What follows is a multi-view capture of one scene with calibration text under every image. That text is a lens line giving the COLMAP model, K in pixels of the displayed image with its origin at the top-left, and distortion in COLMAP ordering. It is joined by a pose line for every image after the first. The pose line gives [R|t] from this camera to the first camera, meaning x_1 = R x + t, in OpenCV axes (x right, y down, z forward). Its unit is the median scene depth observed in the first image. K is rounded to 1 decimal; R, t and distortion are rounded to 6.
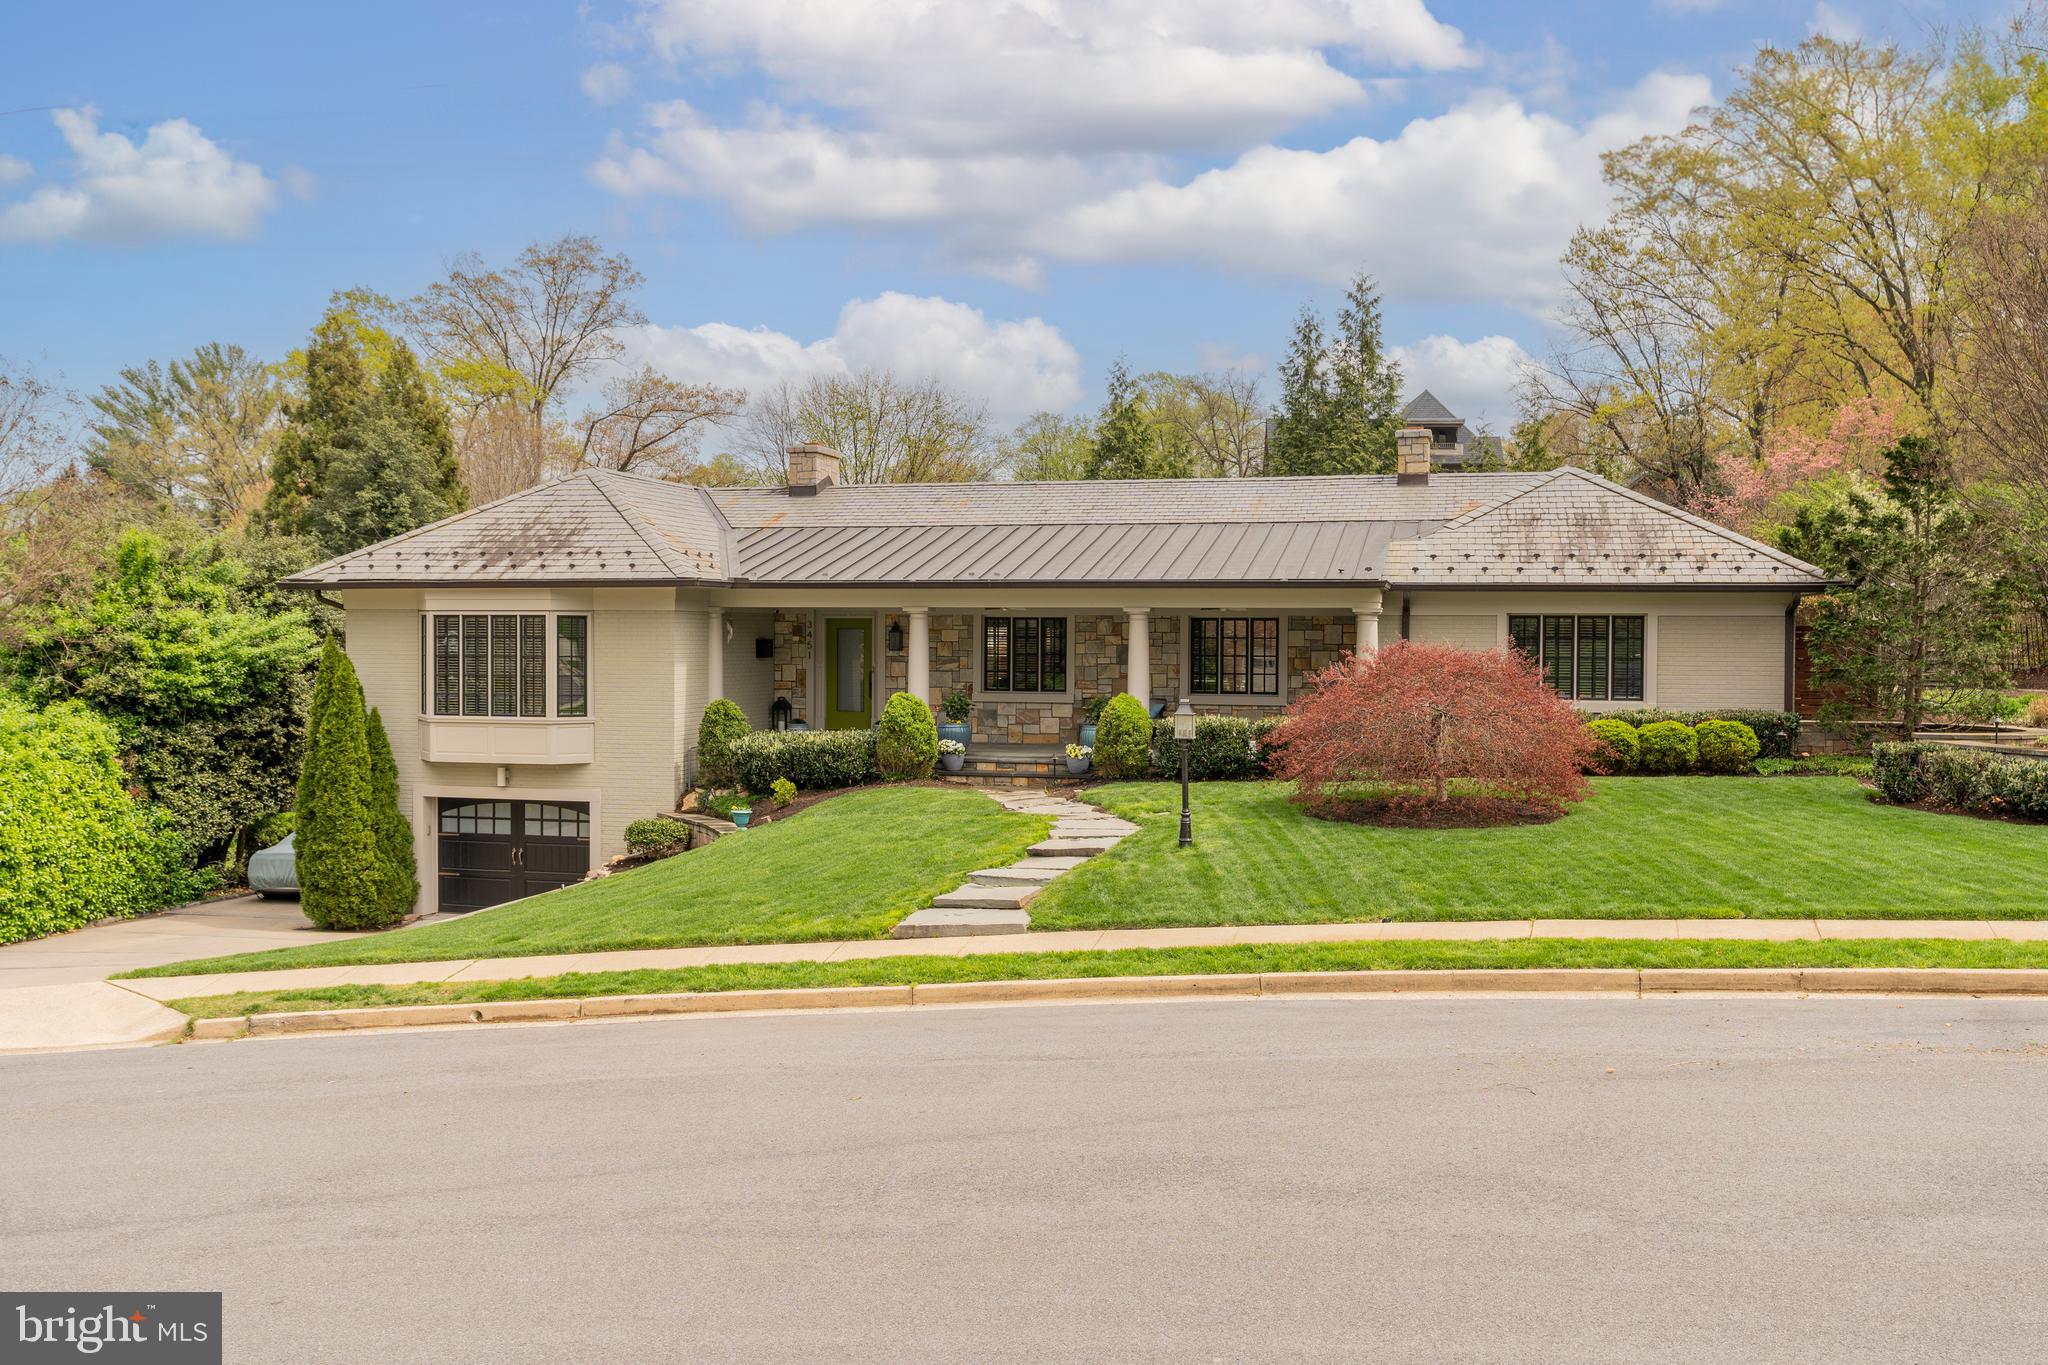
lens RADIAL K [[1804.1, 0, 1021.1], [0, 1804.1, 678.9], [0, 0, 1]] dist [-0.000109, -0.023181]
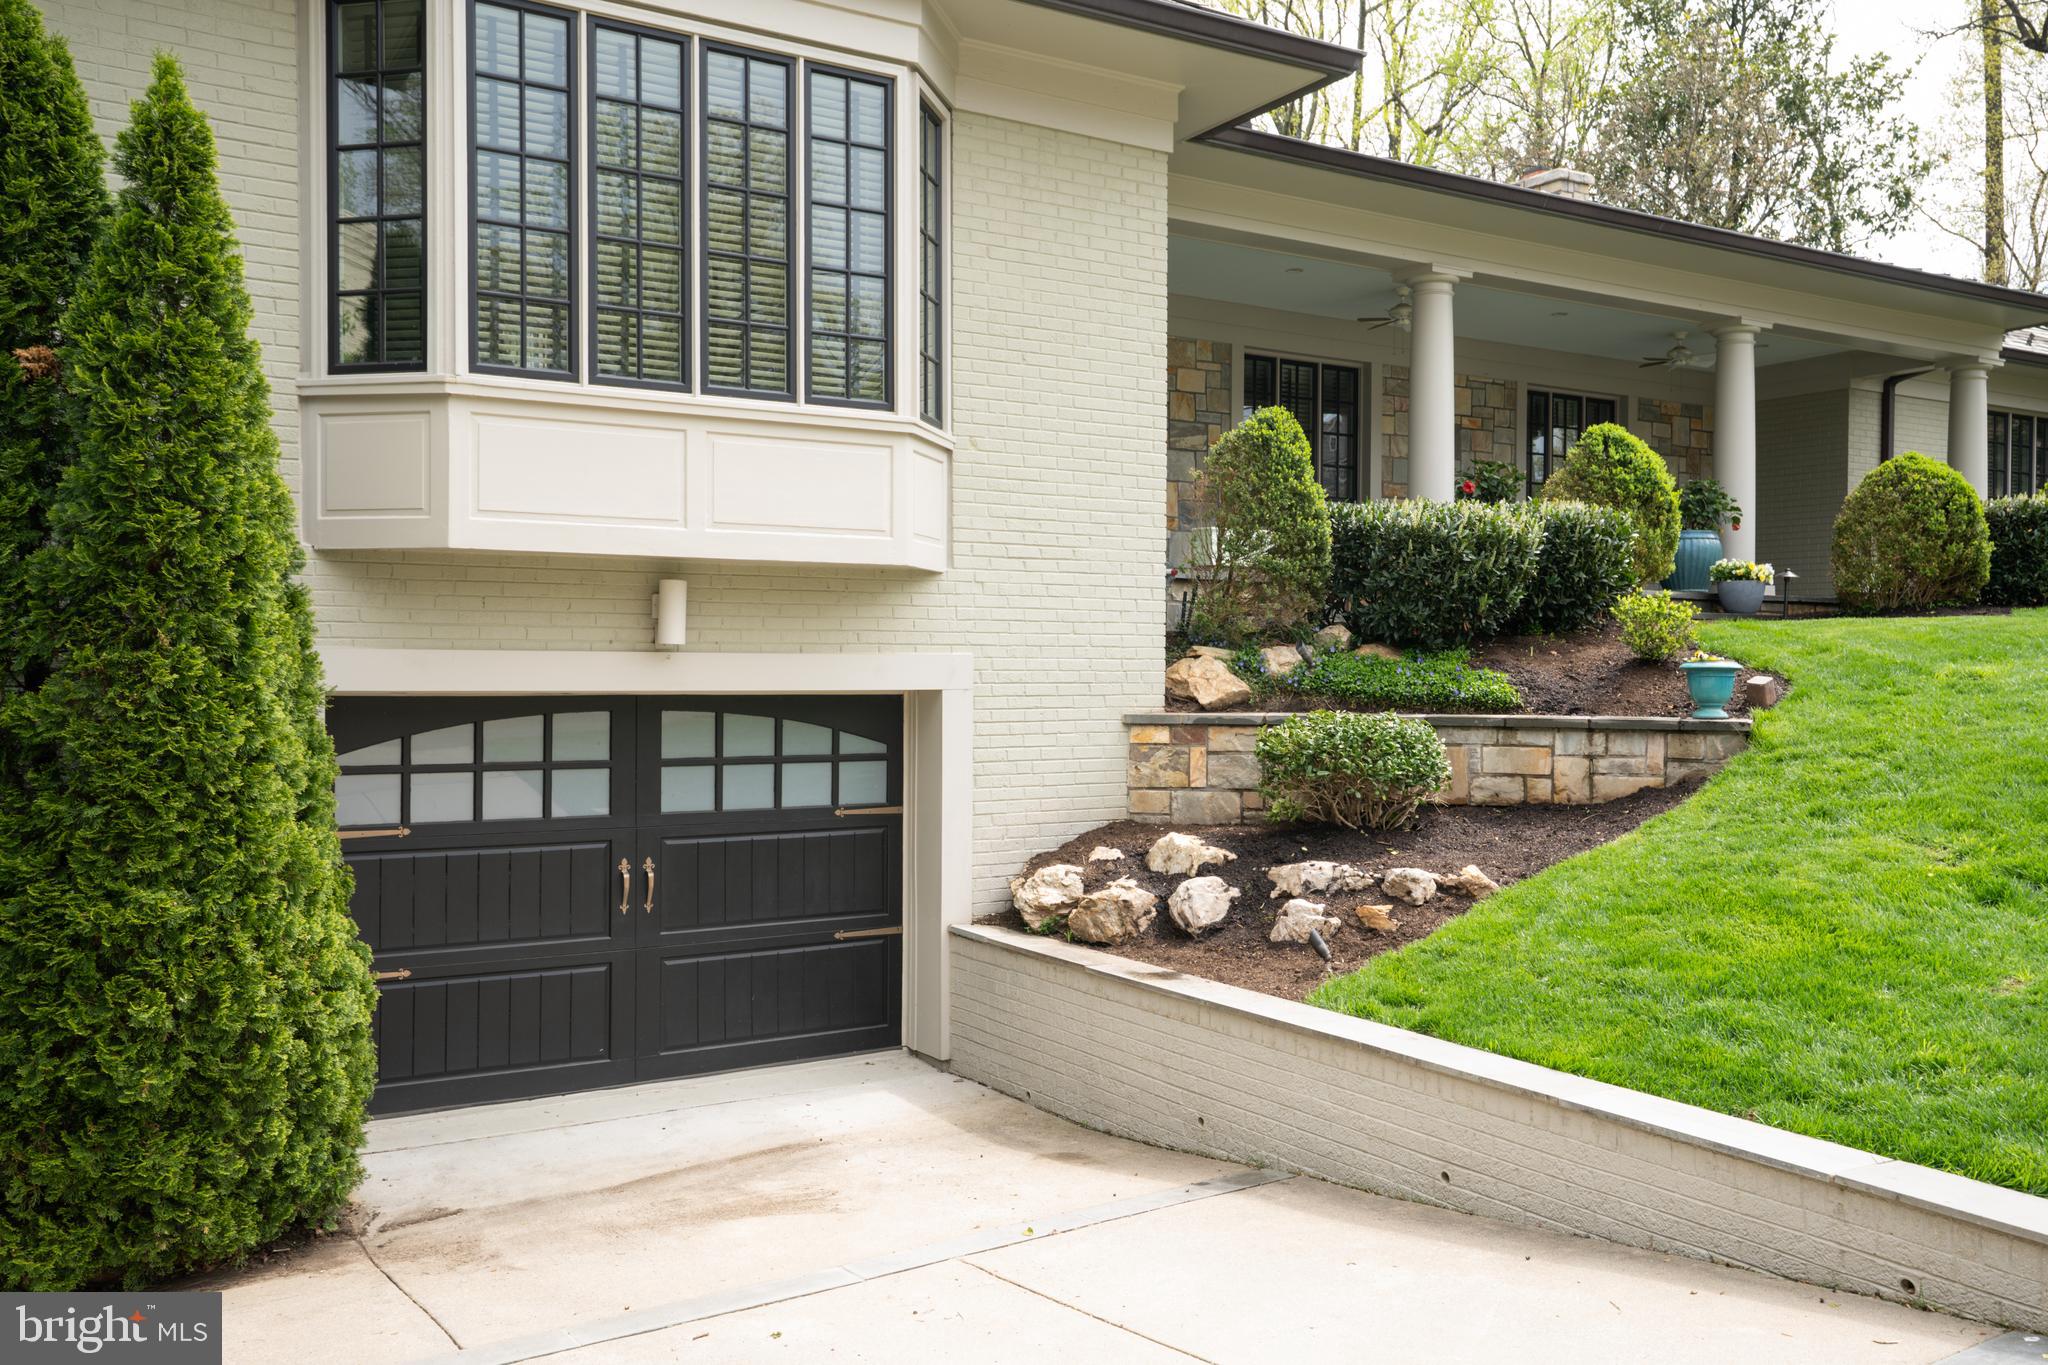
lens RADIAL K [[1660.3, 0, 1034.9], [0, 1660.3, 690.5], [0, 0, 1]] dist [0.024525, 0.032837]
pose [[0.697535, -0.011476, 0.716459, -0.436821], [0.017423, 0.999848, -0.000947, 0.067493], [-0.716339, 0.013143, 0.697629, 0.762225]]
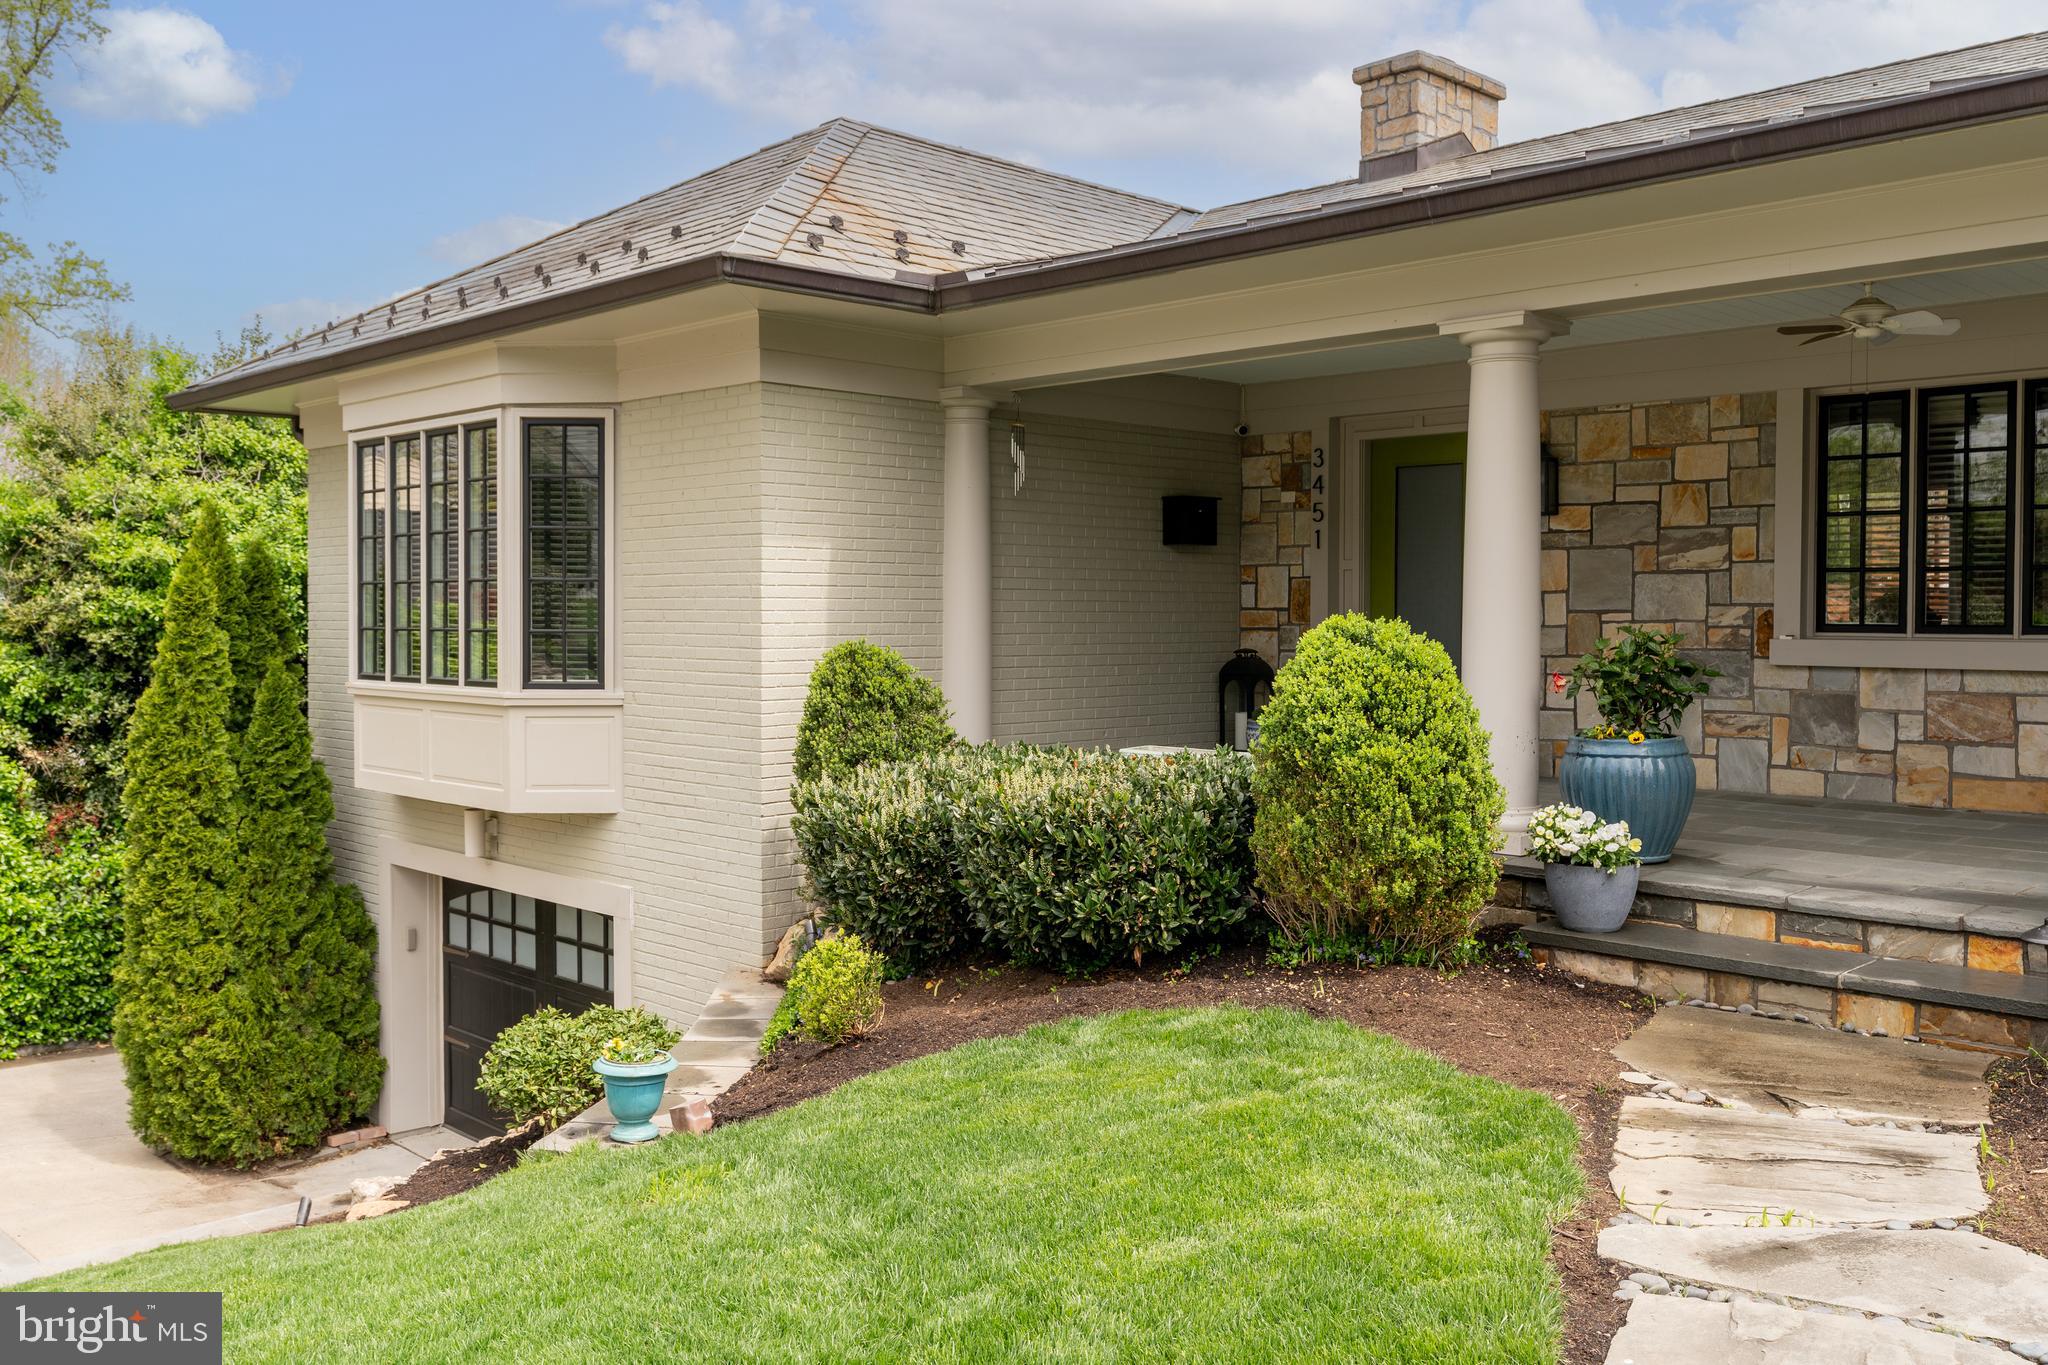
lens RADIAL K [[1727.8, 0, 1024.1], [0, 1727.8, 666.3], [0, 0, 1]] dist [0.007092, -0.002343]
pose [[0.858704, 0.011791, -0.512337, 0.016819], [-0.009607, 0.999930, 0.006910, 0.012589], [0.512382, -0.001012, 0.858757, 0.722812]]
